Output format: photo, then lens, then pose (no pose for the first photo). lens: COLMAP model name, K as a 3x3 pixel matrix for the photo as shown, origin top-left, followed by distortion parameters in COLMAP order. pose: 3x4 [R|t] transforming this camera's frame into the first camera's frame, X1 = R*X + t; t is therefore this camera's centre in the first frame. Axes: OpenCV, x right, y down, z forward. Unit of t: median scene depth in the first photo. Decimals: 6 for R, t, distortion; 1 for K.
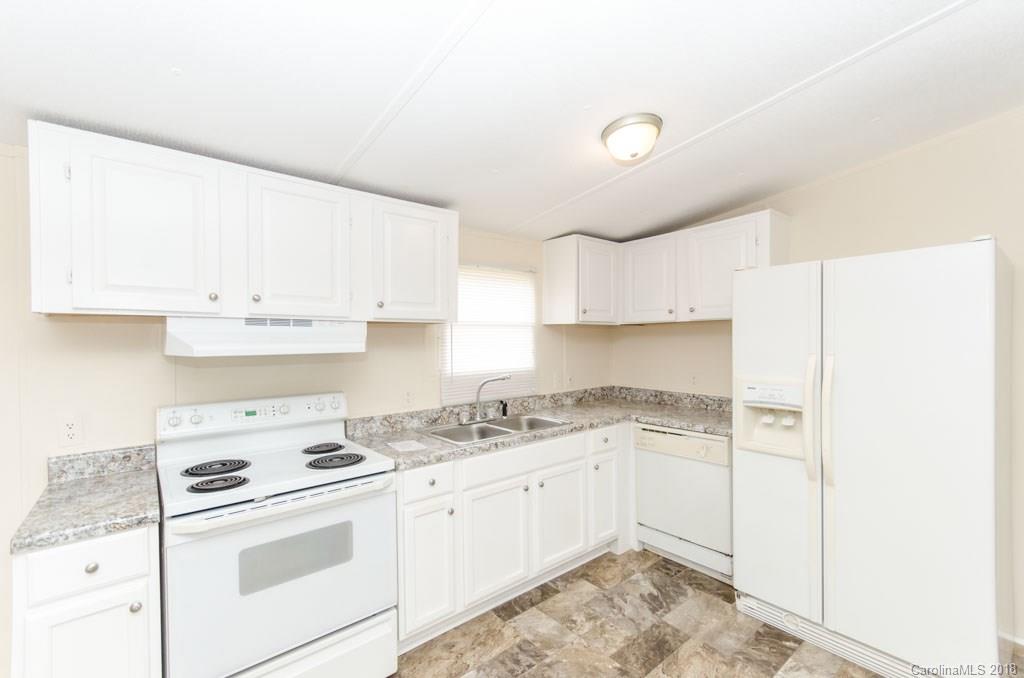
lens RADIAL K [[454.8, 0, 511.2], [0, 454.8, 337.5], [0, 0, 1]] dist [0.020455, 0.000337]
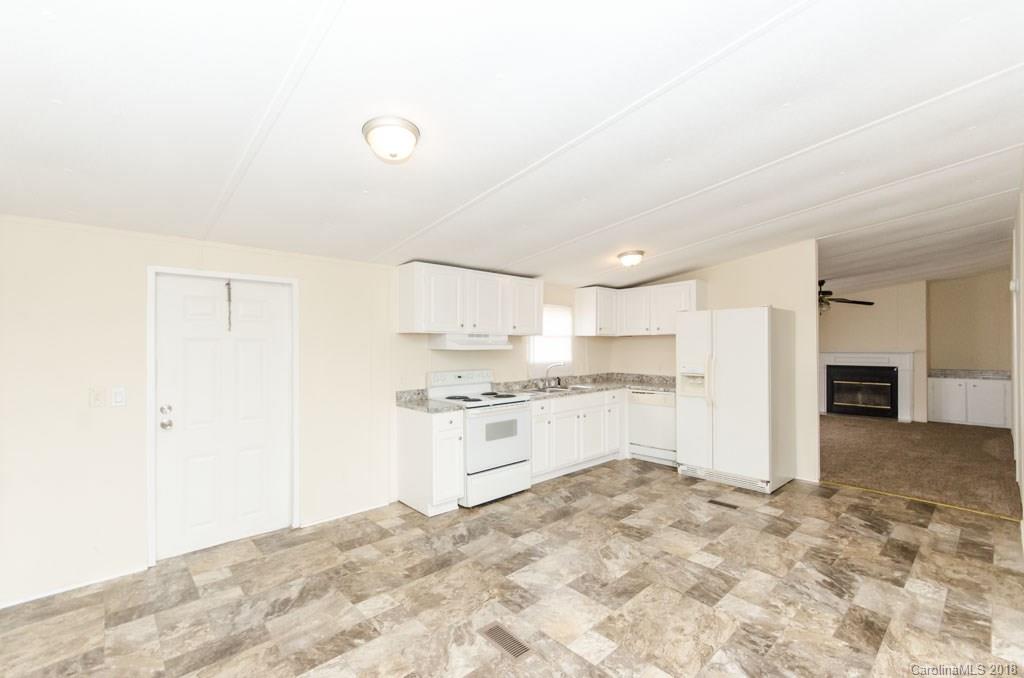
lens RADIAL K [[454.8, 0, 517.1], [0, 454.8, 341.3], [0, 0, 1]] dist [0.020455, 0.000337]
pose [[0.997953, 0.003691, 0.063851, -0.318152], [-0.003229, 0.999968, -0.007341, 0.006911], [-0.063876, 0.007120, 0.997932, -0.876076]]
